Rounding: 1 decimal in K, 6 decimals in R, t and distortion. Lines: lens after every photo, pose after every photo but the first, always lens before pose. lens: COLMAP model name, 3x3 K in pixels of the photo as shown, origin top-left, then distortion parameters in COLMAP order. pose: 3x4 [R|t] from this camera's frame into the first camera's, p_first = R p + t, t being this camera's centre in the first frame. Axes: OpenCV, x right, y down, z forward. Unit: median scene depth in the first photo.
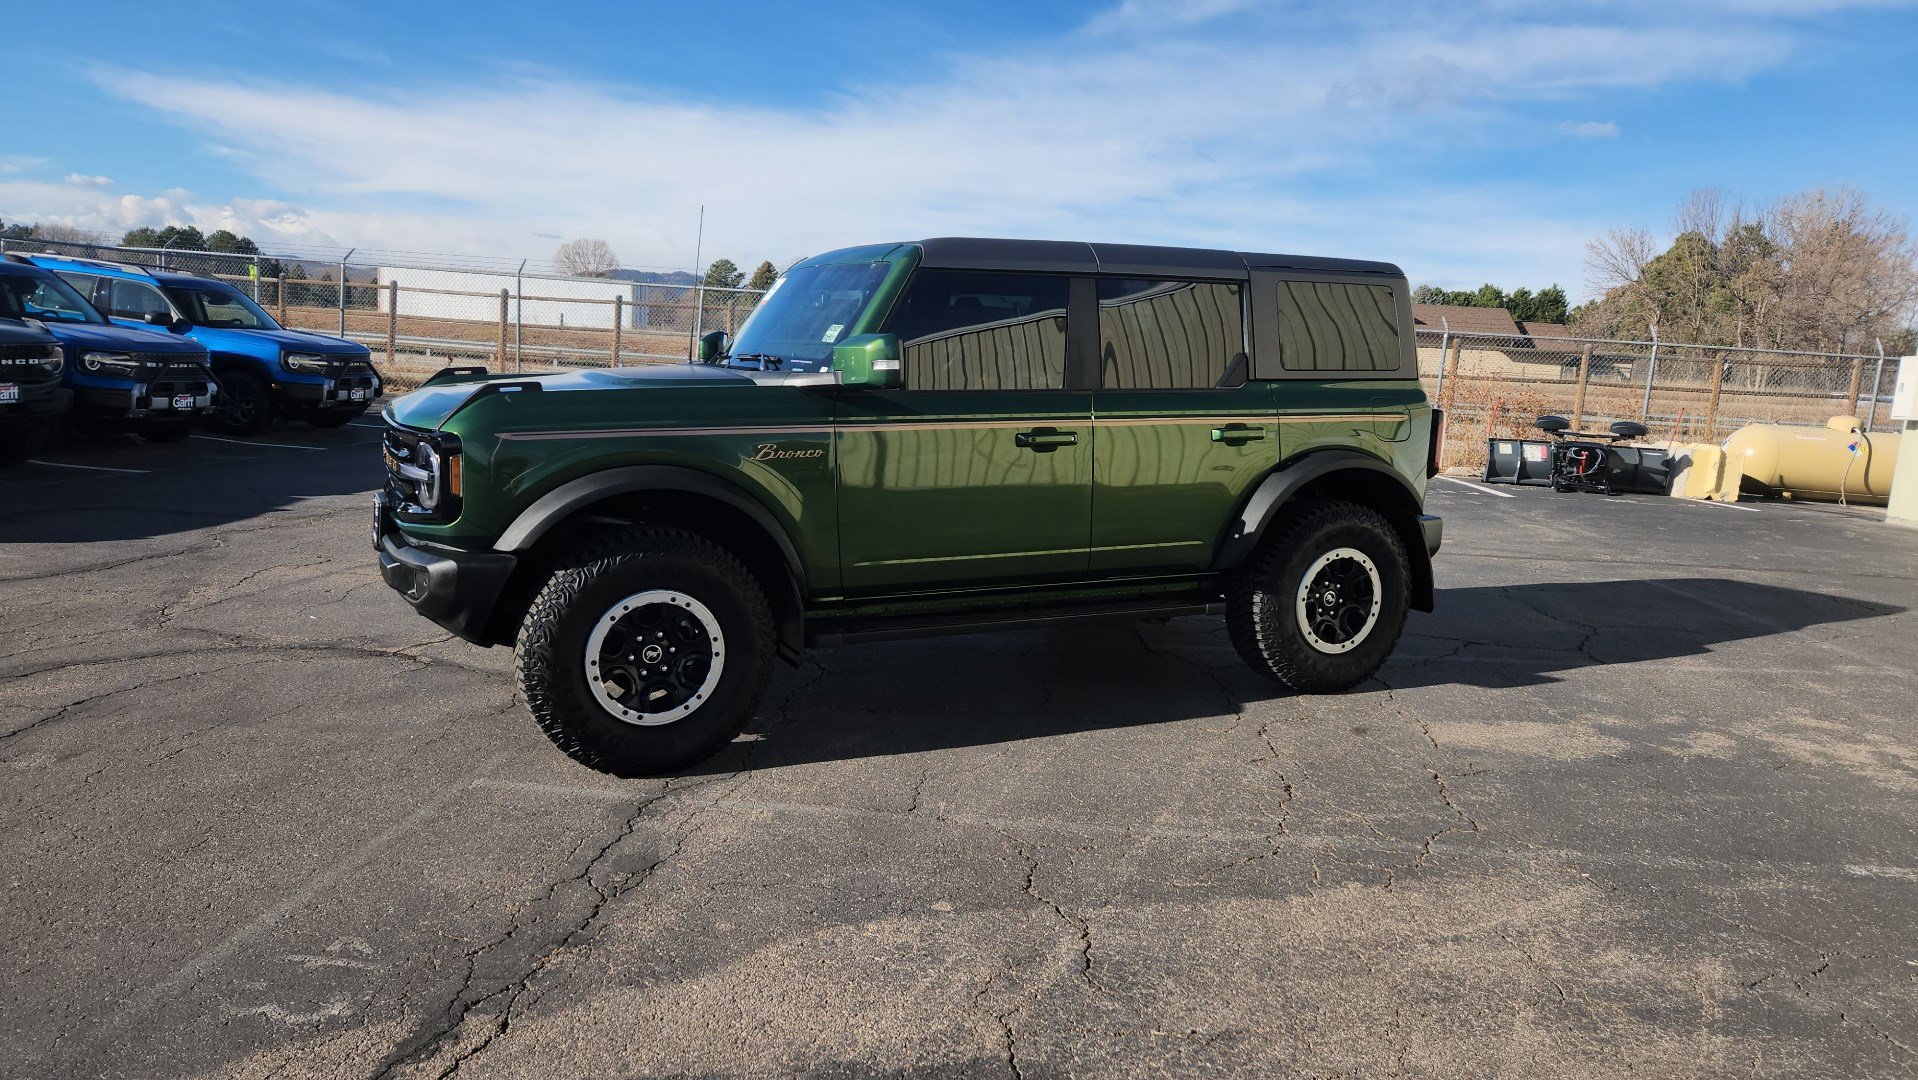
lens RADIAL K [[1271.3, 0, 937.4], [0, 1271.3, 543.8], [0, 0, 1]] dist [0.066951, -0.045896]
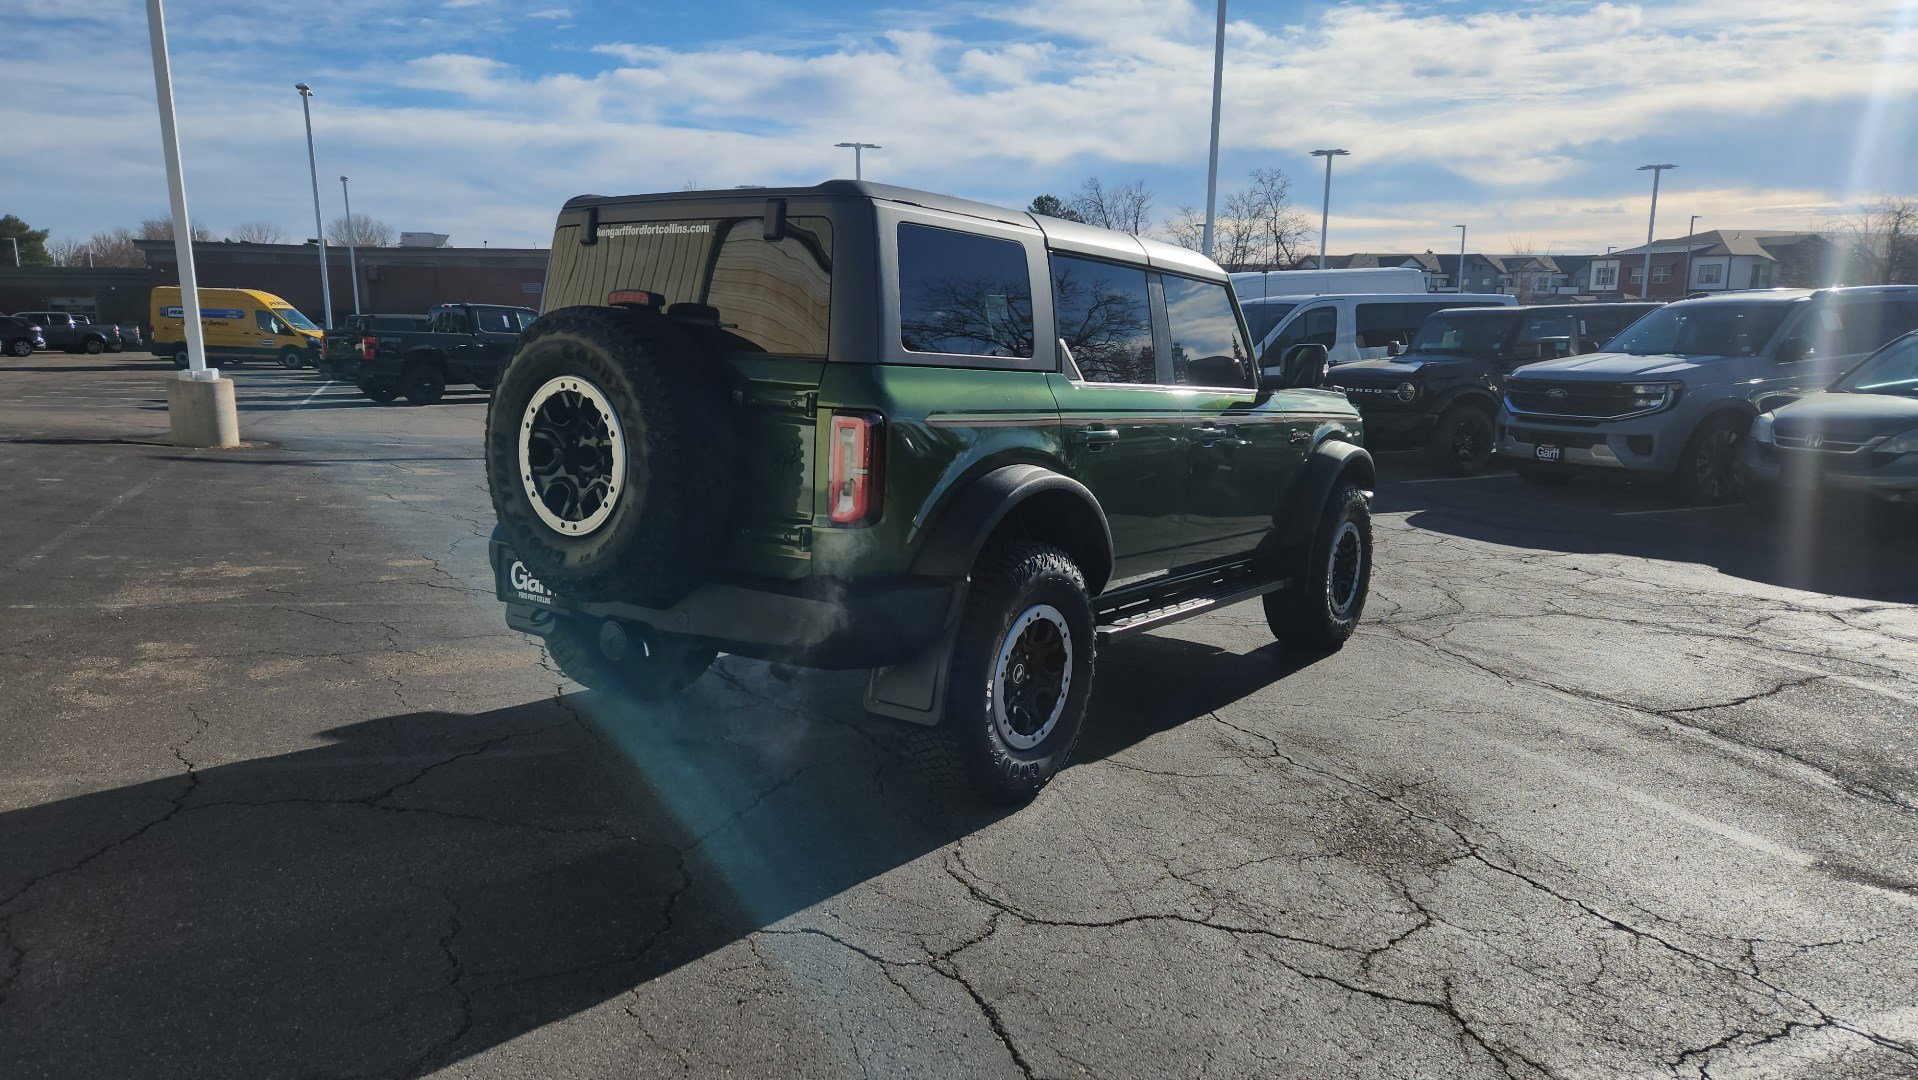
lens RADIAL K [[1285.6, 0, 923.2], [0, 1285.6, 566.8], [0, 0, 1]] dist [0.067957, -0.051339]
pose [[-0.879742, 0.016117, -0.475178, 0.621097], [-0.133242, 0.951020, 0.278941, -0.287353], [0.456399, 0.308710, -0.834505, 2.056904]]
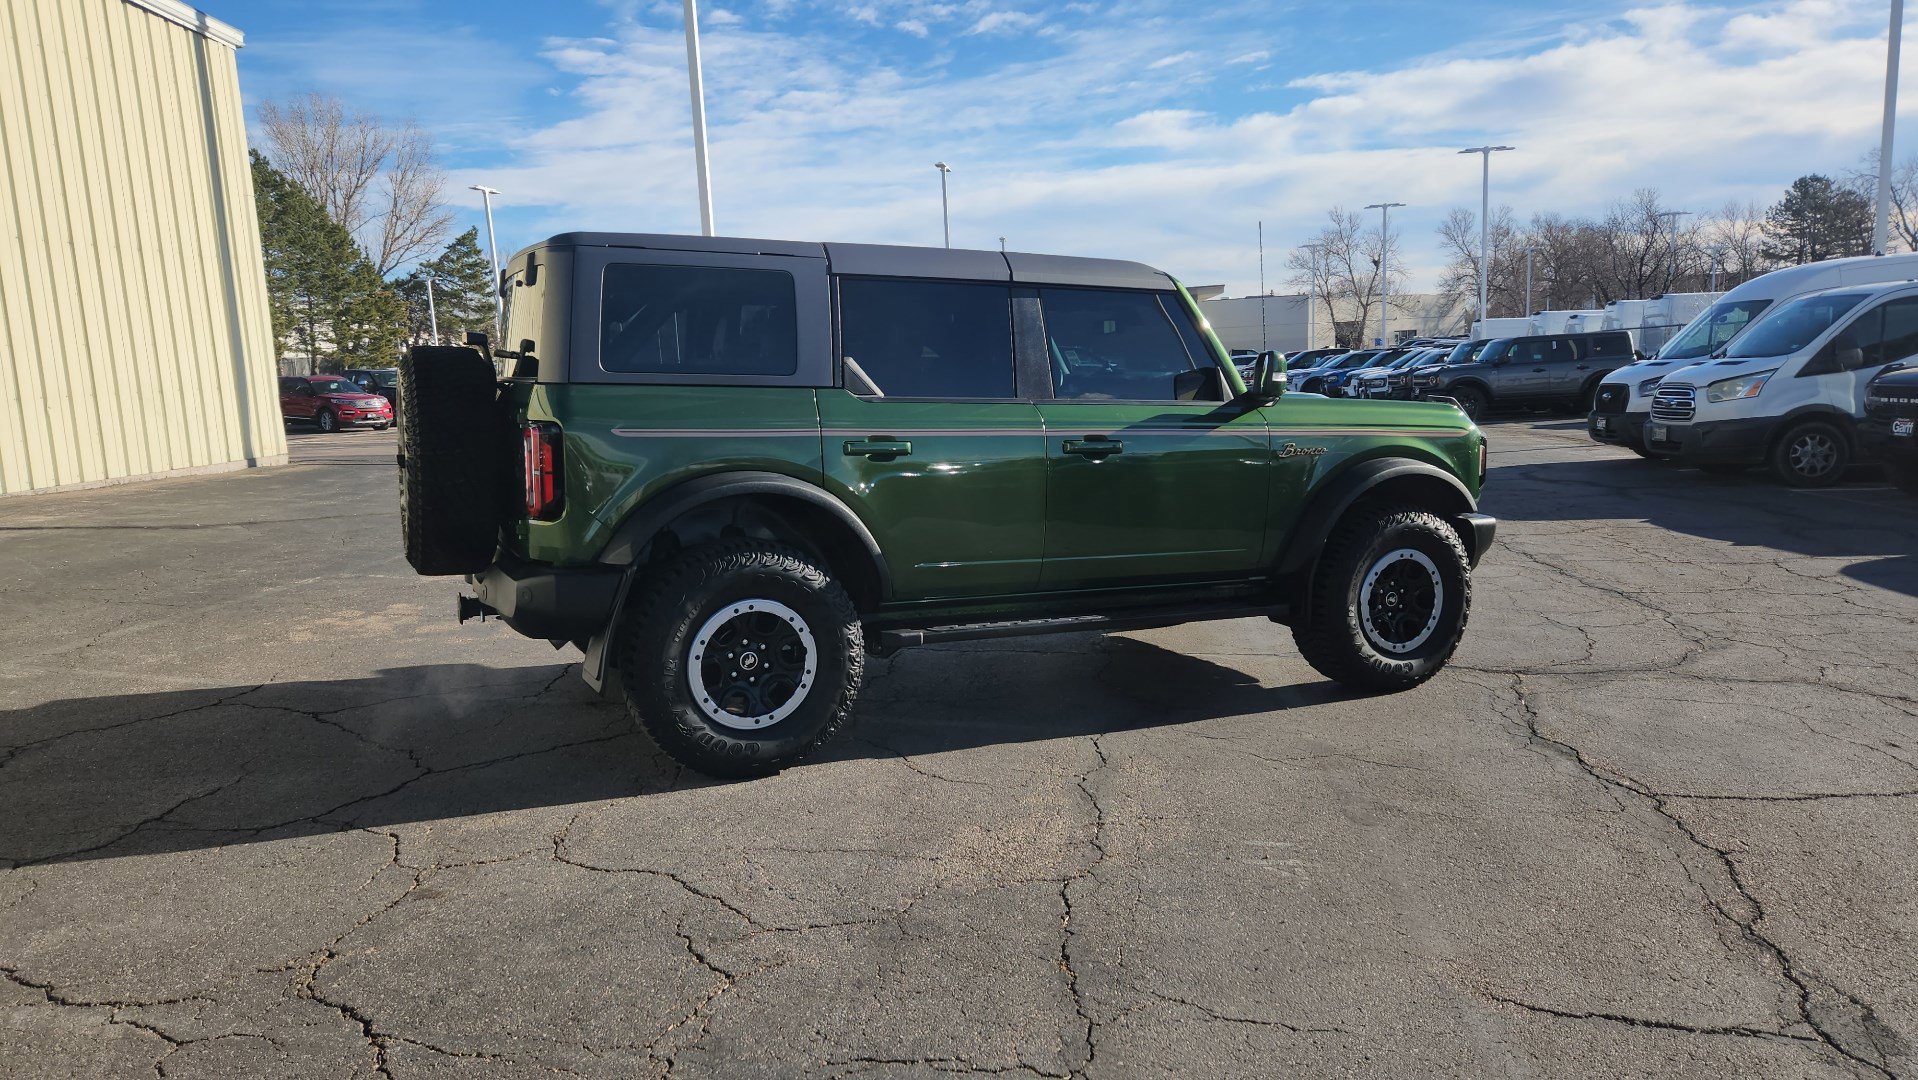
lens RADIAL K [[1285.6, 0, 915.7], [0, 1285.6, 549.9], [0, 0, 1]] dist [0.067957, -0.051339]
pose [[-0.999110, -0.035608, 0.022623, 0.046731], [-0.027671, 0.957925, 0.285681, -0.338479], [-0.031844, 0.284801, -0.958058, 2.262048]]
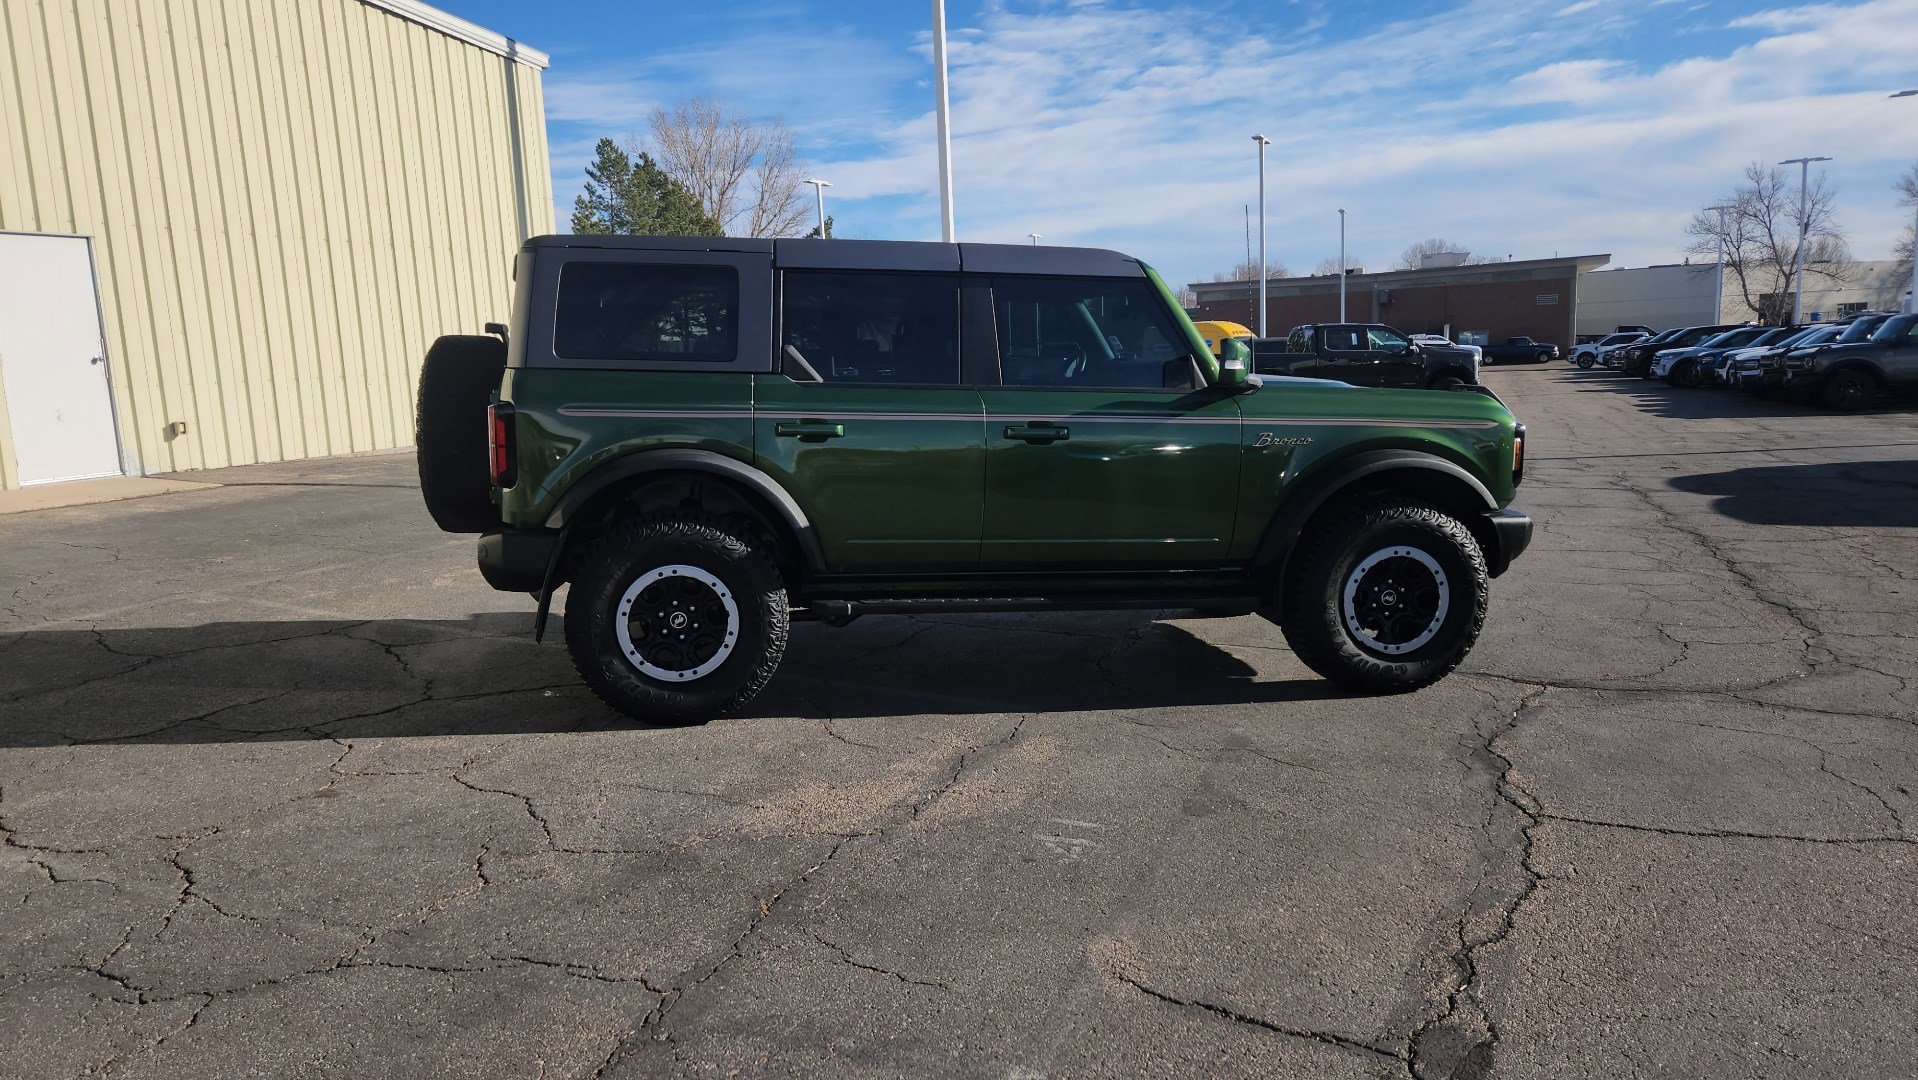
lens RADIAL K [[1285.6, 0, 914.6], [0, 1285.6, 536.4], [0, 0, 1]] dist [0.067957, -0.051339]
pose [[-0.955801, -0.074533, 0.284410, -0.272123], [0.012387, 0.956267, 0.292232, -0.354226], [-0.293753, 0.282838, -0.913078, 2.262489]]
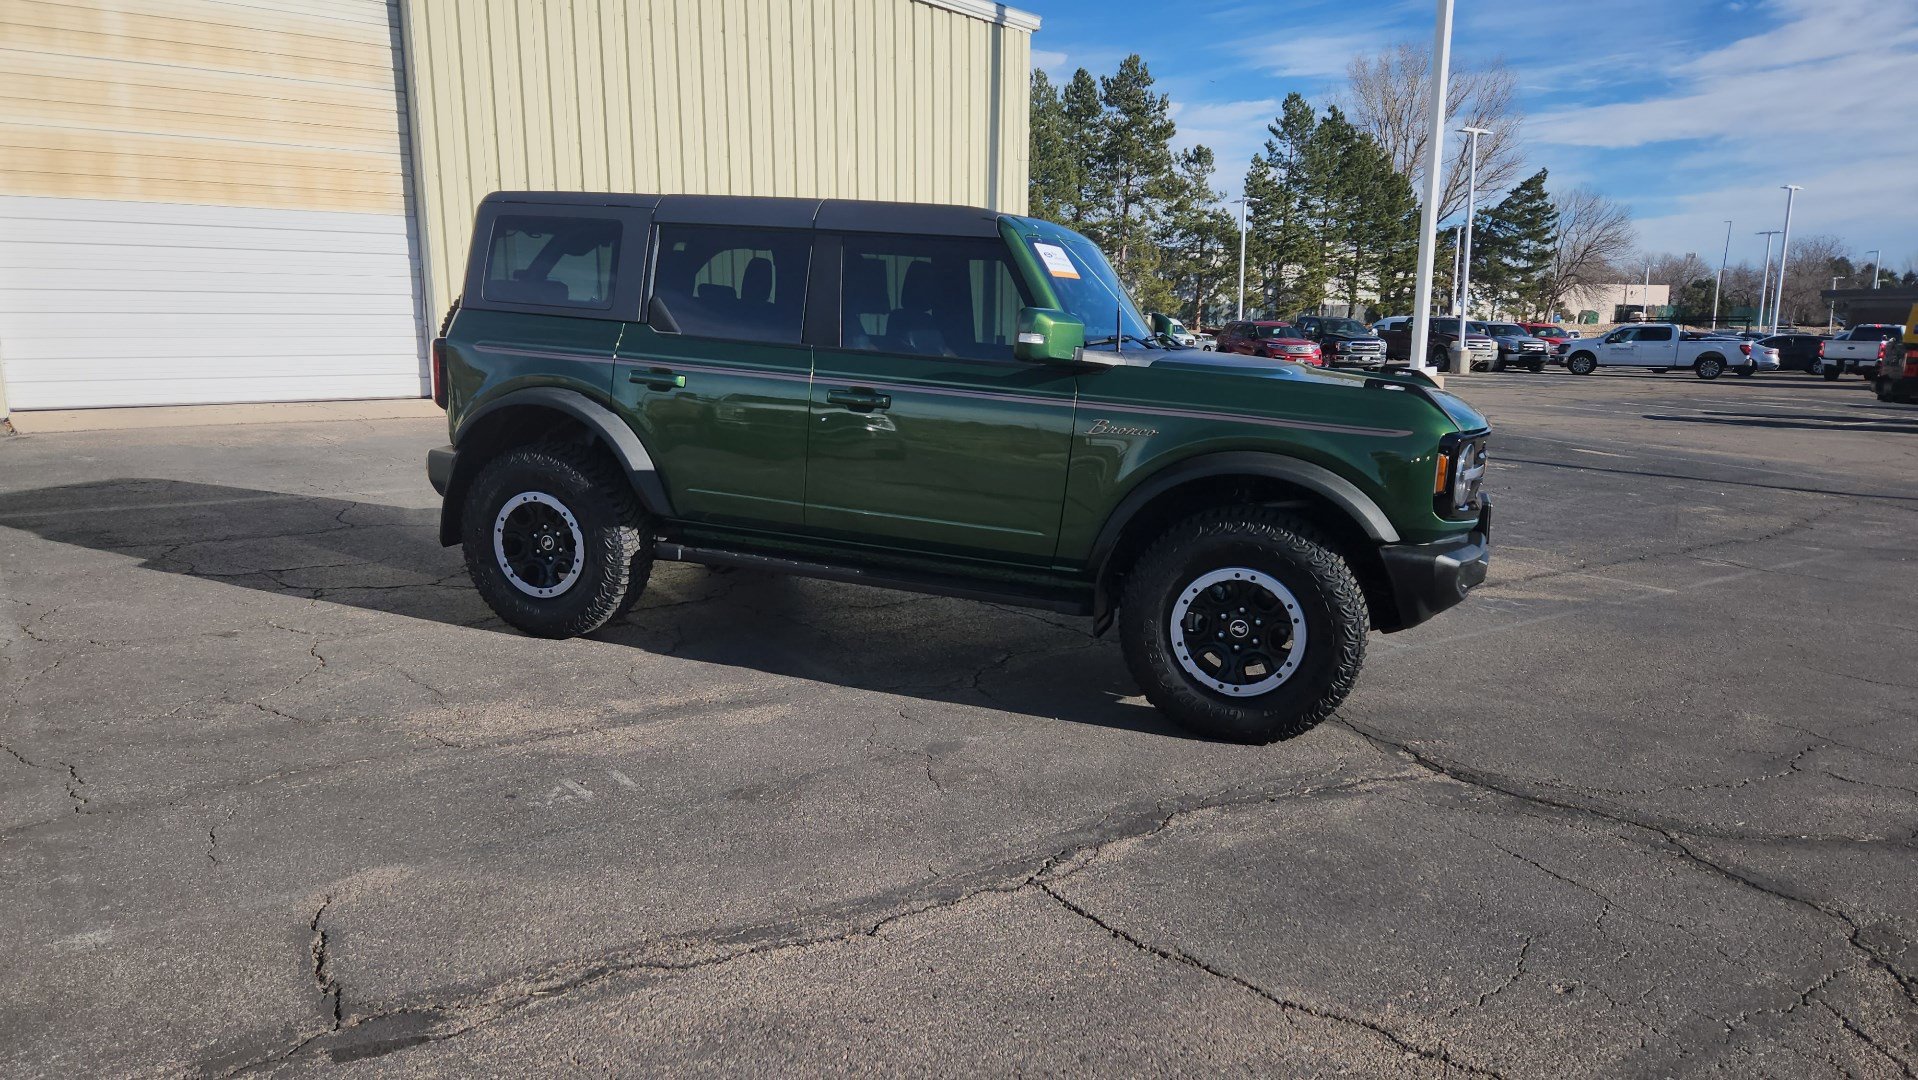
lens RADIAL K [[1276.9, 0, 918.7], [0, 1276.9, 564.2], [0, 0, 1]] dist [0.068156, -0.049709]
pose [[-0.680880, -0.208013, 0.702234, -0.816266], [0.046820, 0.944496, 0.325171, -0.330102], [-0.730897, 0.254281, -0.633349, 1.894936]]
